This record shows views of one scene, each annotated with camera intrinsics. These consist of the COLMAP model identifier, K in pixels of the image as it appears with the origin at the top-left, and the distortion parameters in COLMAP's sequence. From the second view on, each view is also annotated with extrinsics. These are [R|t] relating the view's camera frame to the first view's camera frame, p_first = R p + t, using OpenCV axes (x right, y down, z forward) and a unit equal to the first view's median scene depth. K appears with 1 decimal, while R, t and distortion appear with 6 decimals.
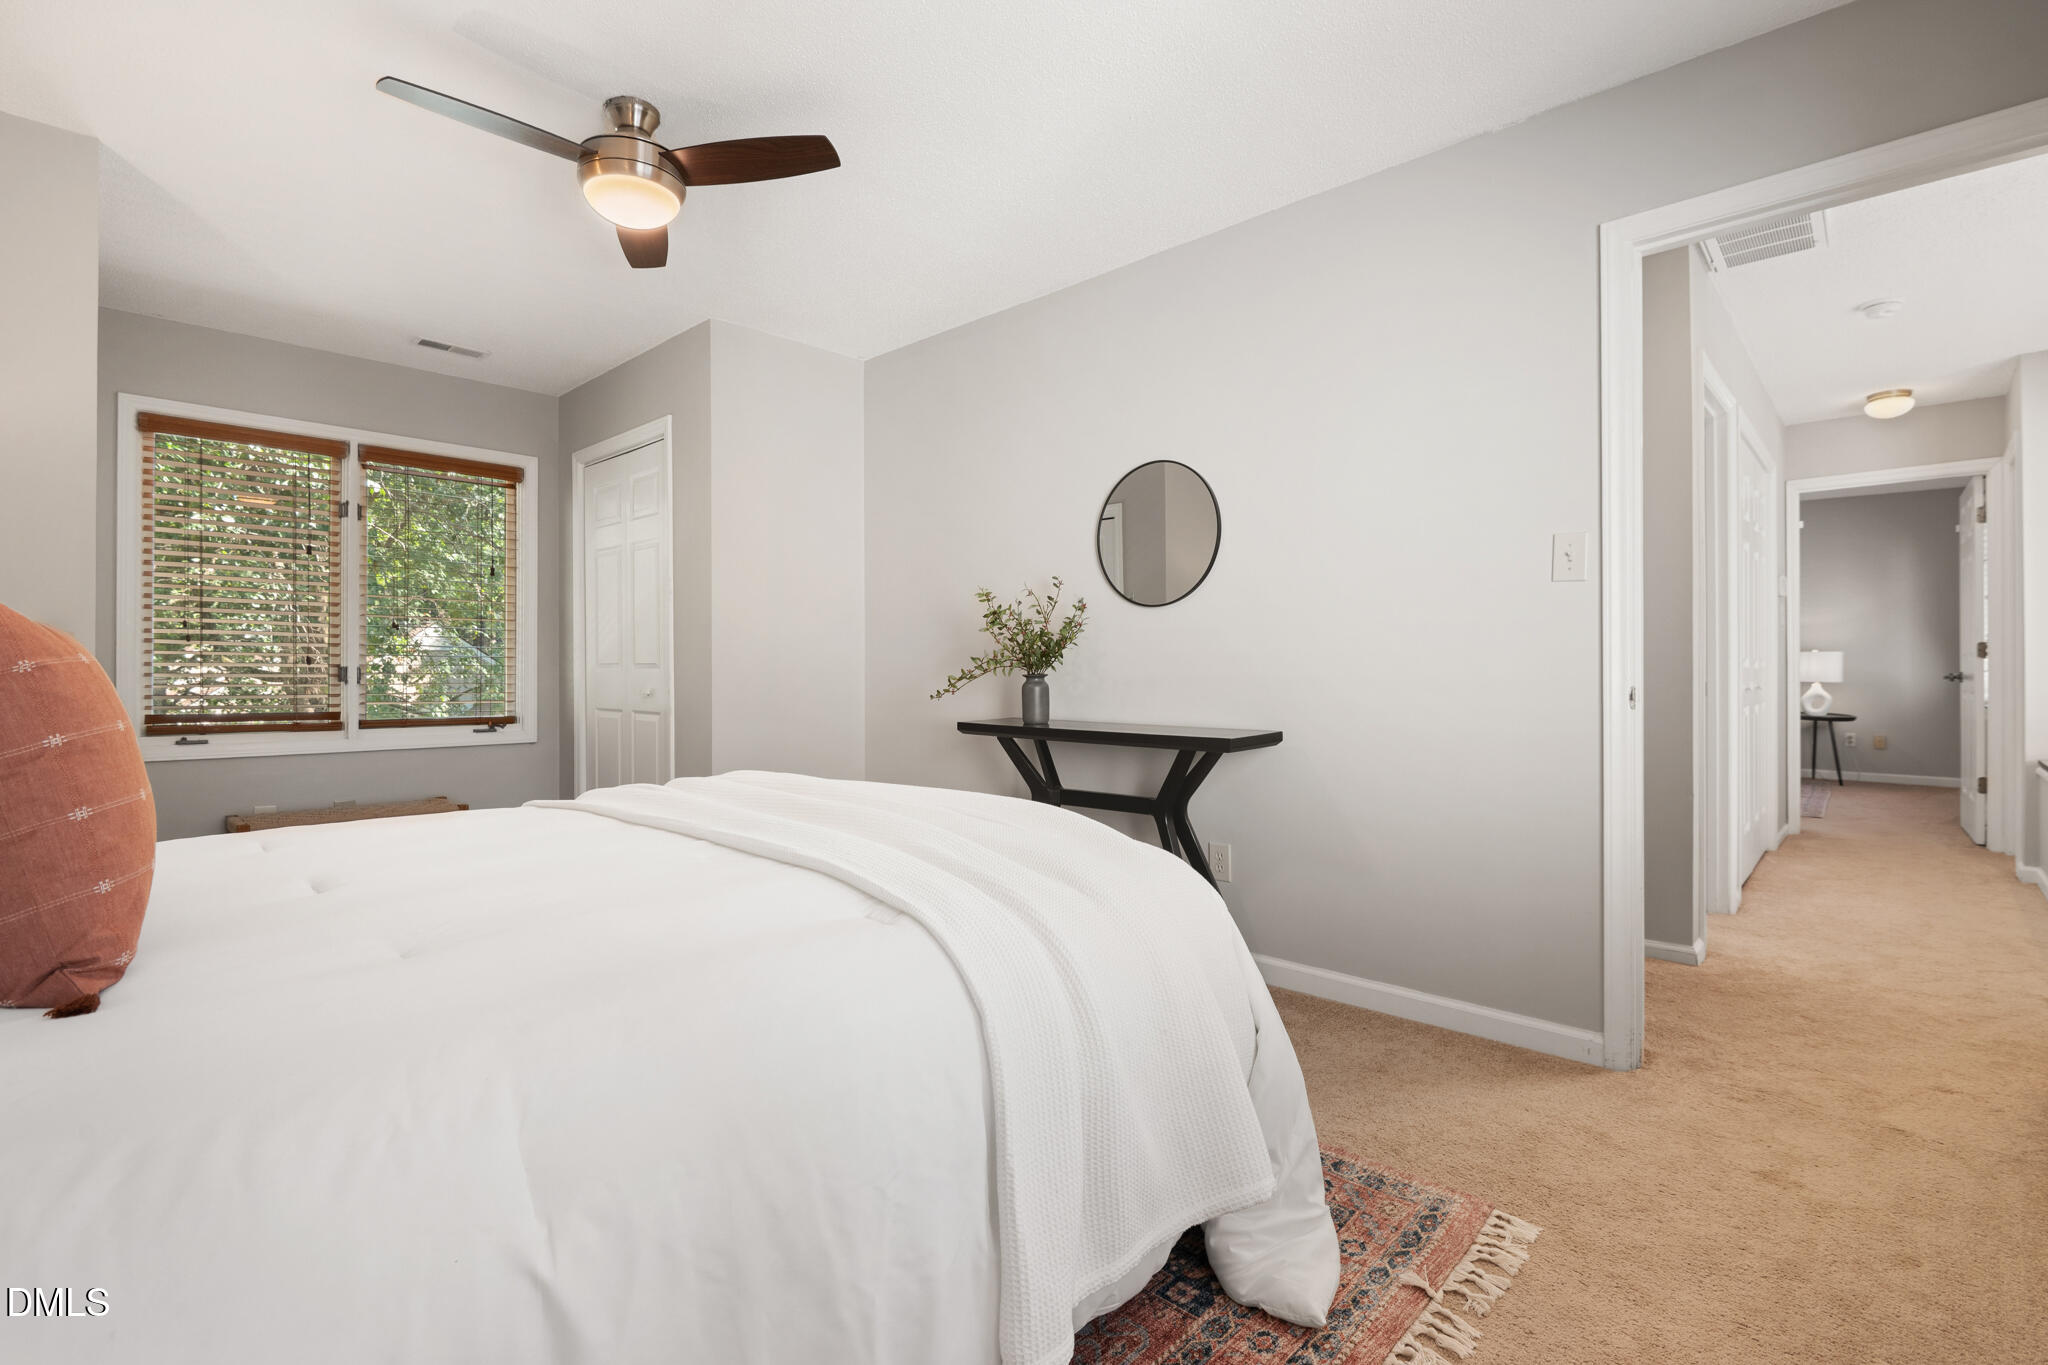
lens RADIAL K [[939.7, 0, 1023.2], [0, 939.7, 664.0], [0, 0, 1]] dist [-0.002309, -0.002505]
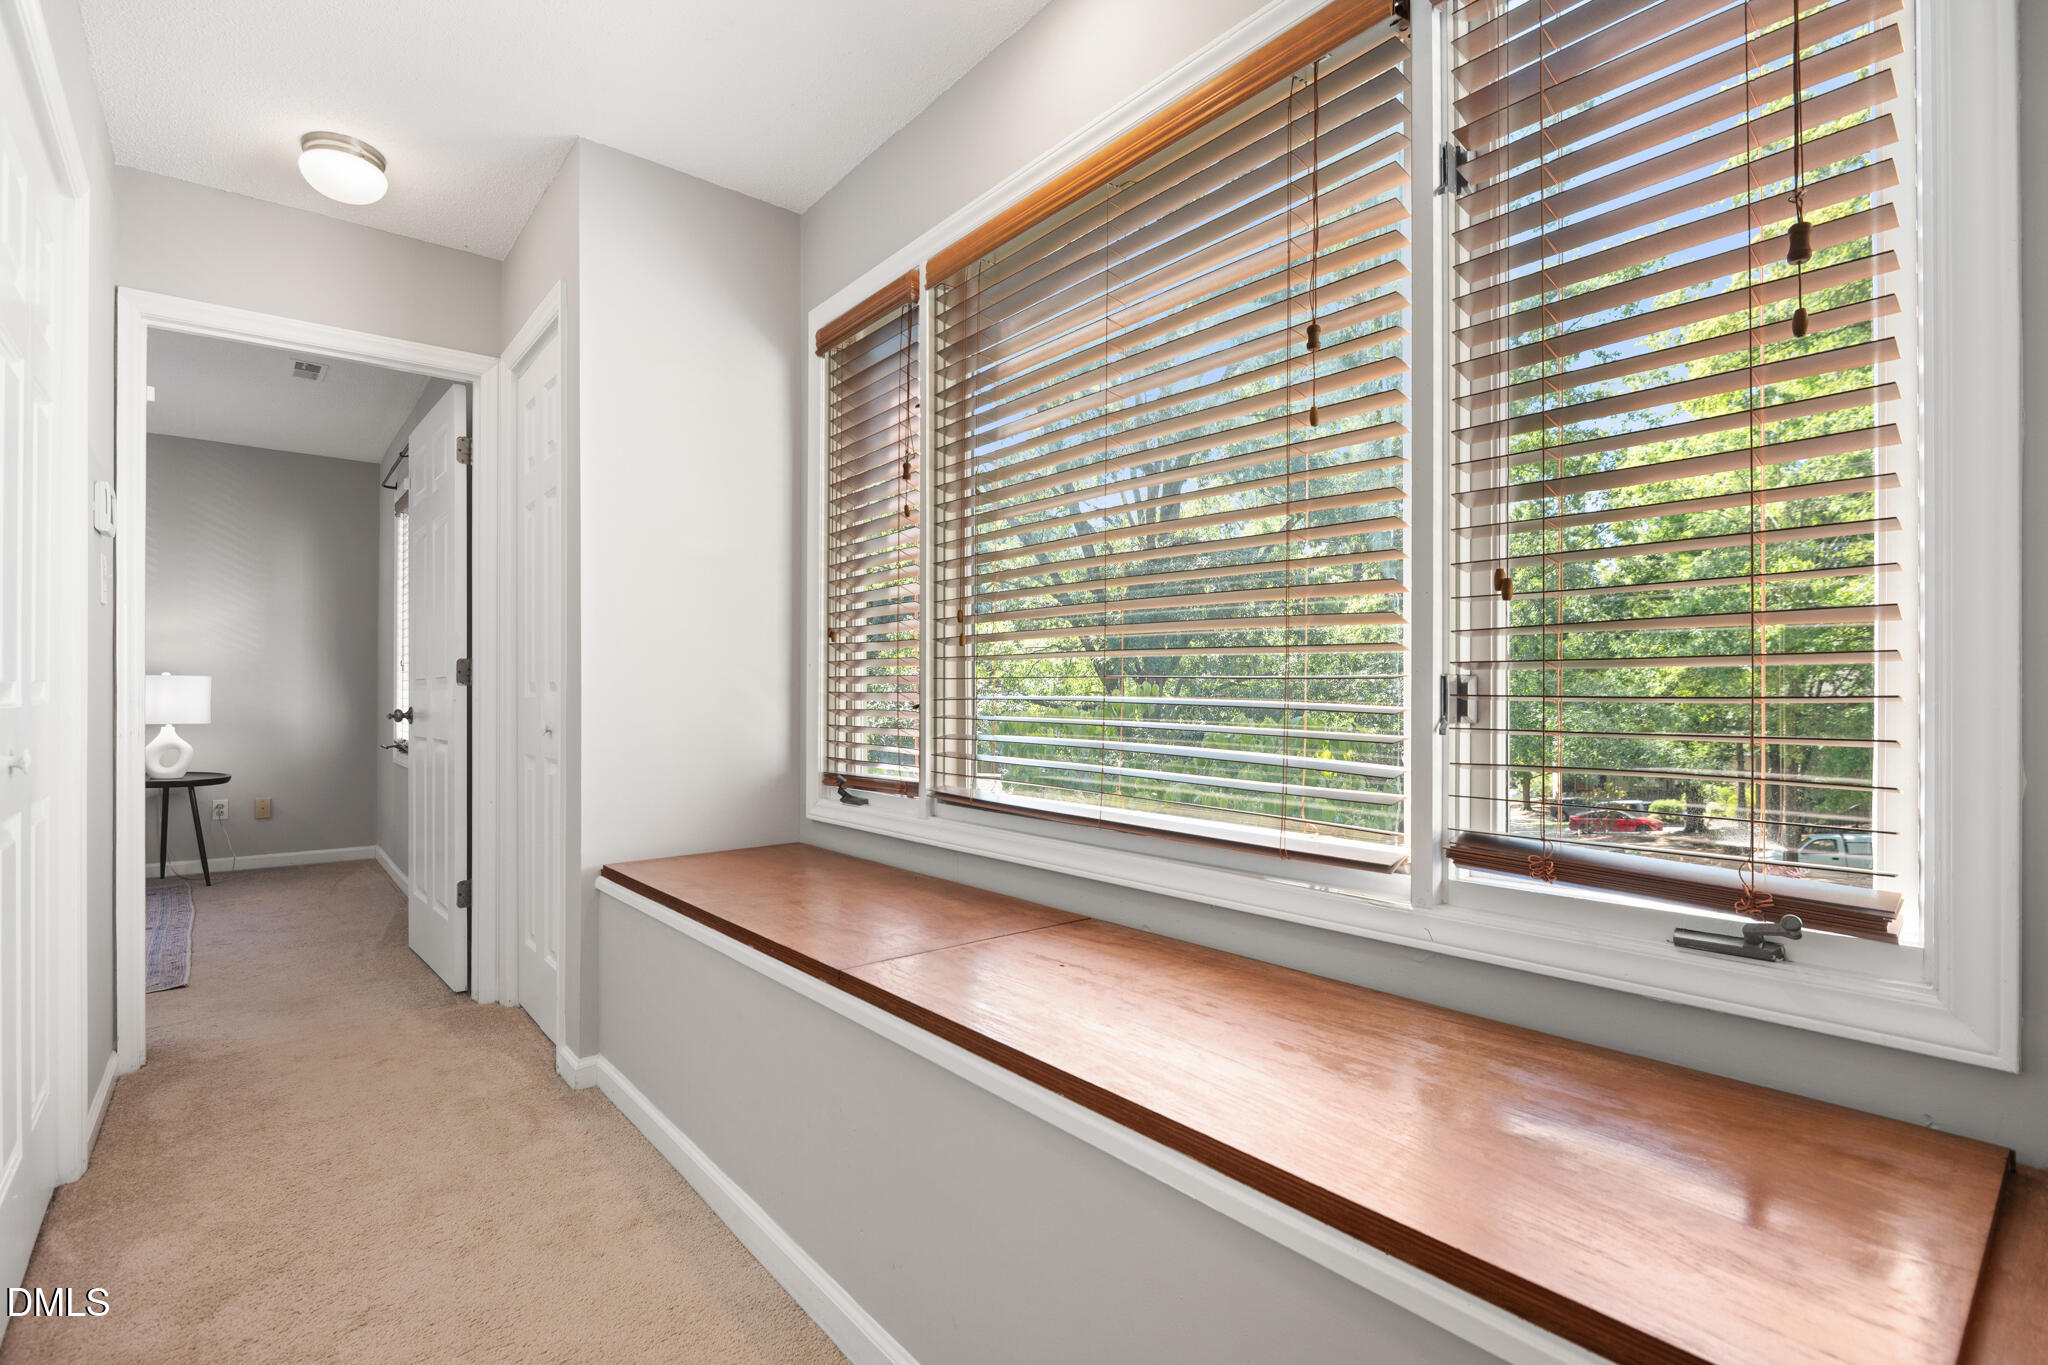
lens RADIAL K [[939.7, 0, 1024.6], [0, 939.7, 683.3], [0, 0, 1]] dist [-0.002309, -0.002505]
pose [[0.119809, 0.010534, 0.992741, 0.309262], [0.004598, 0.999927, -0.011165, 0.000899], [-0.992786, 0.005903, 0.119751, 0.376847]]
